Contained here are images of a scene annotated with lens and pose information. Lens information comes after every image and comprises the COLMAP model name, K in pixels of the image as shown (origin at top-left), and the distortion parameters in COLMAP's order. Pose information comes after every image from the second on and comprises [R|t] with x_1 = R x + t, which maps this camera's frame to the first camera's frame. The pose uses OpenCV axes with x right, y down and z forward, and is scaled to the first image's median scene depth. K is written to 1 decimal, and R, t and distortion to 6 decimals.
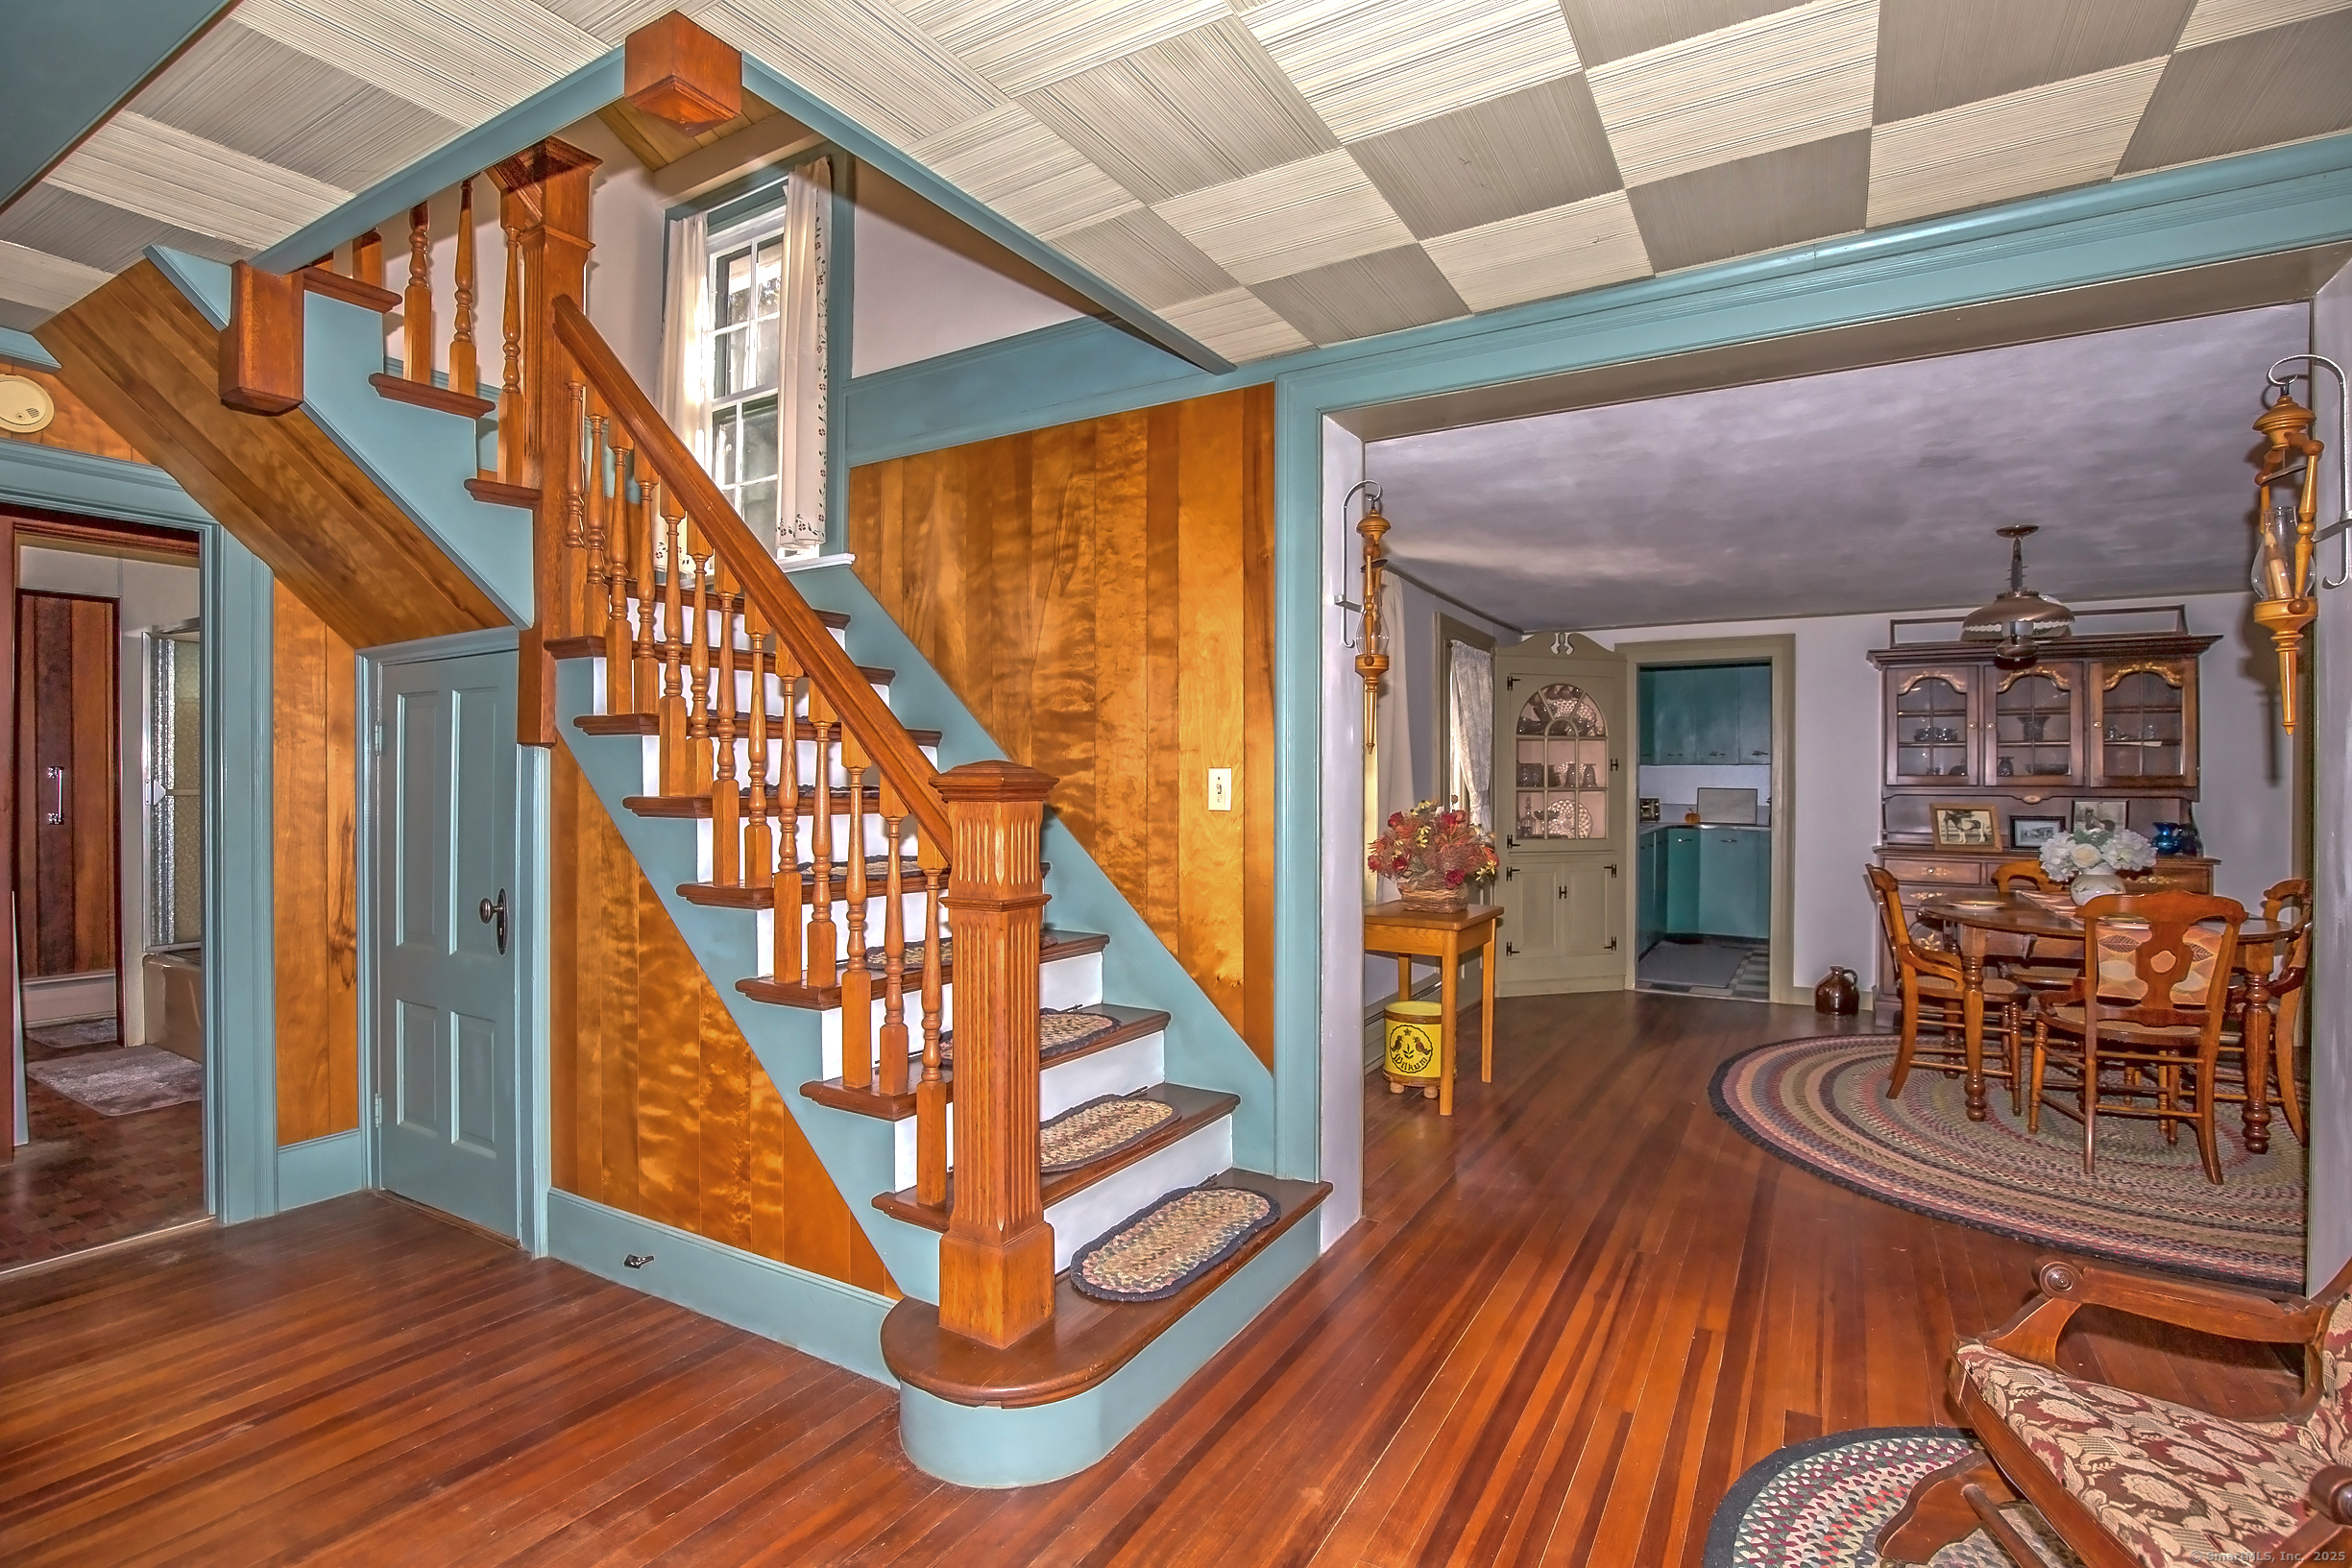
lens RADIAL K [[1096.9, 0, 1191.6], [0, 1096.9, 786.9], [0, 0, 1]] dist [-0.044067, 0.010431]
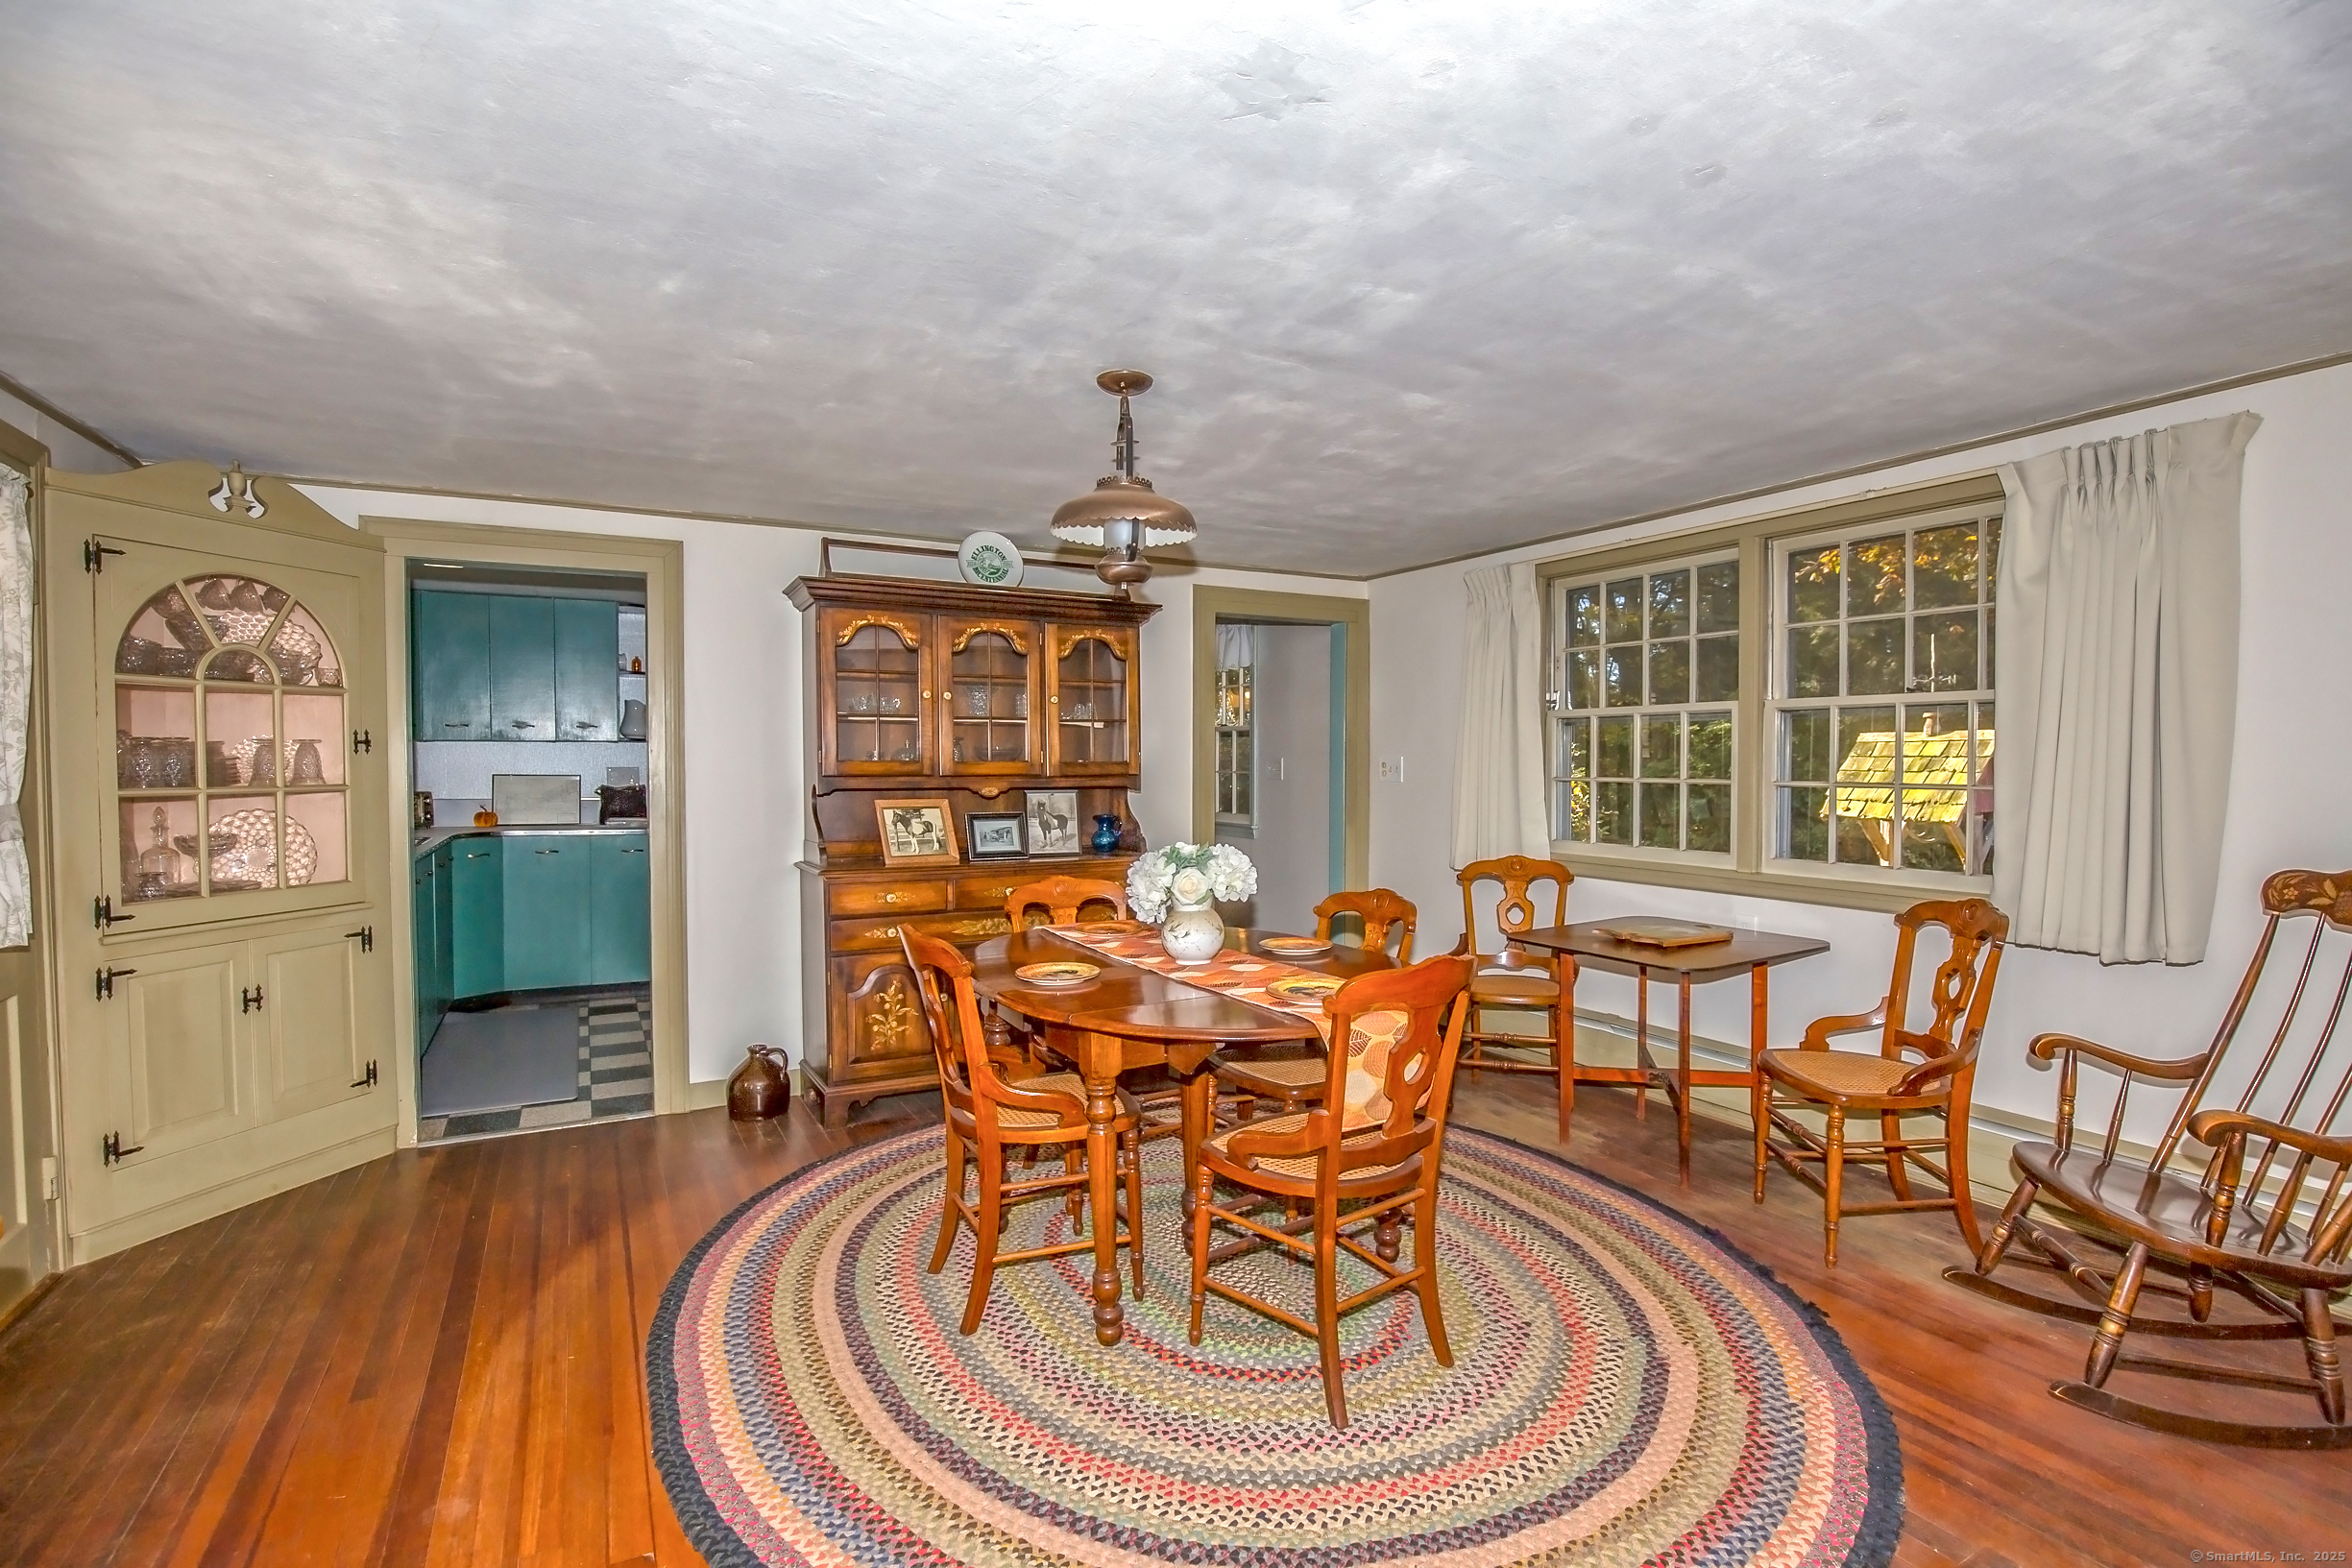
lens RADIAL K [[1096.9, 0, 1191.6], [0, 1096.9, 786.9], [0, 0, 1]] dist [-0.044067, 0.010431]
pose [[0.501536, -0.026037, 0.864745, 0.122948], [0.003778, 0.999603, 0.027907, -0.010208], [-0.865129, -0.010729, 0.501435, 0.345730]]
